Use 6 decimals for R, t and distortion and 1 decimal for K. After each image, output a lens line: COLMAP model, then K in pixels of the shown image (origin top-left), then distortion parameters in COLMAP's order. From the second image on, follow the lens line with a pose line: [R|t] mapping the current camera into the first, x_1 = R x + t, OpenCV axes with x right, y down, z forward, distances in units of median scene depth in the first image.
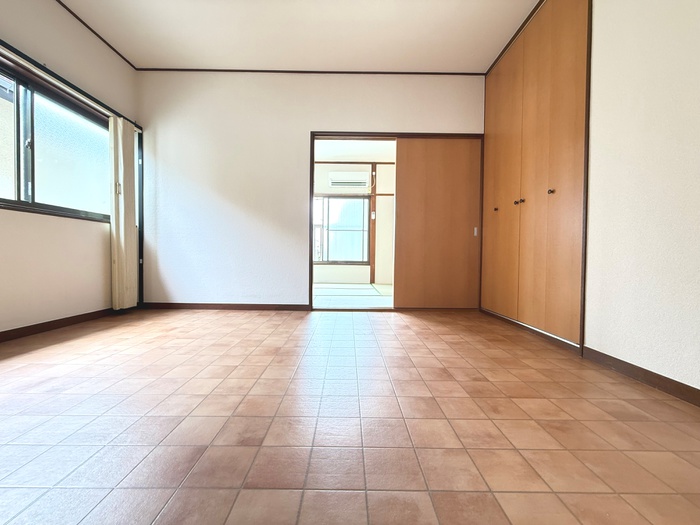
lens RADIAL K [[278.2, 0, 347.4], [0, 278.2, 261.9], [0, 0, 1]] dist [-0.001609, 0.000683]
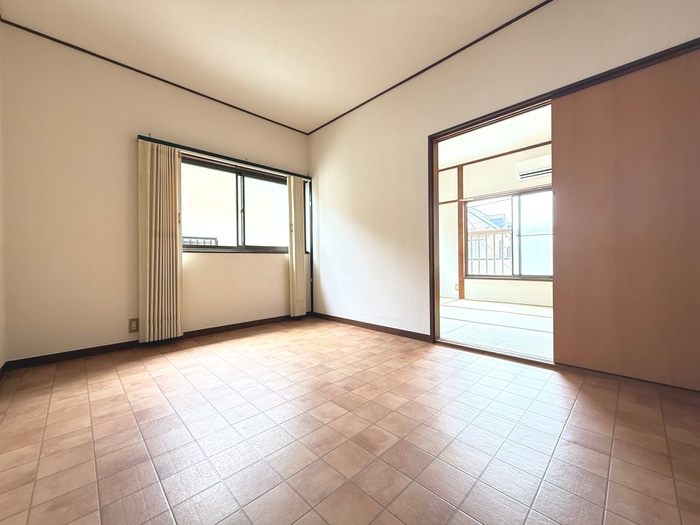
lens RADIAL K [[278.2, 0, 347.5], [0, 278.2, 263.7], [0, 0, 1]] dist [-0.001609, 0.000683]
pose [[0.703585, -0.015742, -0.710437, 0.294873], [0.007585, 0.999864, -0.014643, -0.057683], [0.710571, 0.004914, 0.703609, 0.204722]]
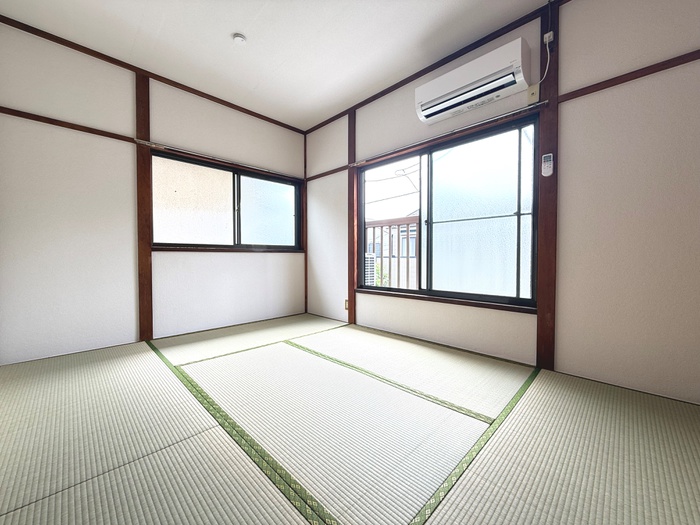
lens RADIAL K [[278.2, 0, 335.9], [0, 278.2, 267.7], [0, 0, 1]] dist [-0.001609, 0.000683]
pose [[0.692041, 0.004499, -0.721844, 0.314008], [-0.005747, 0.999983, 0.000723, -0.083266], [0.721835, 0.003648, 0.692056, 1.158713]]
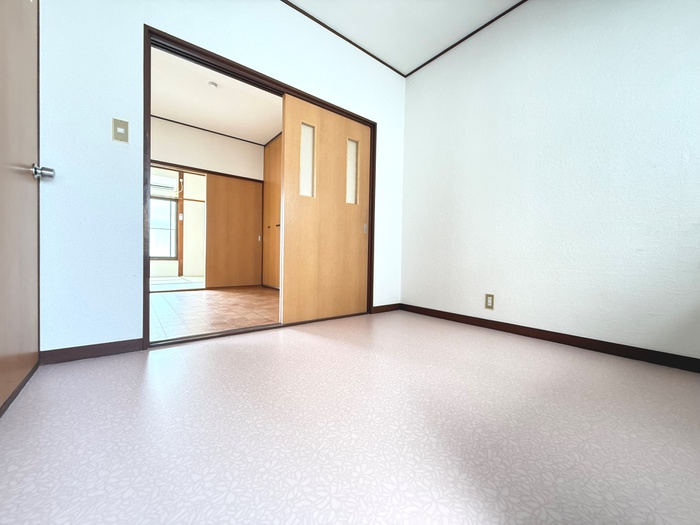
lens RADIAL K [[278.2, 0, 346.7], [0, 278.2, 263.4], [0, 0, 1]] dist [-0.001609, 0.000683]
pose [[0.784900, -0.011202, 0.619522, -0.164482], [0.000728, 0.999853, 0.017157, 0.010817], [-0.619623, -0.013015, 0.784792, -0.649963]]
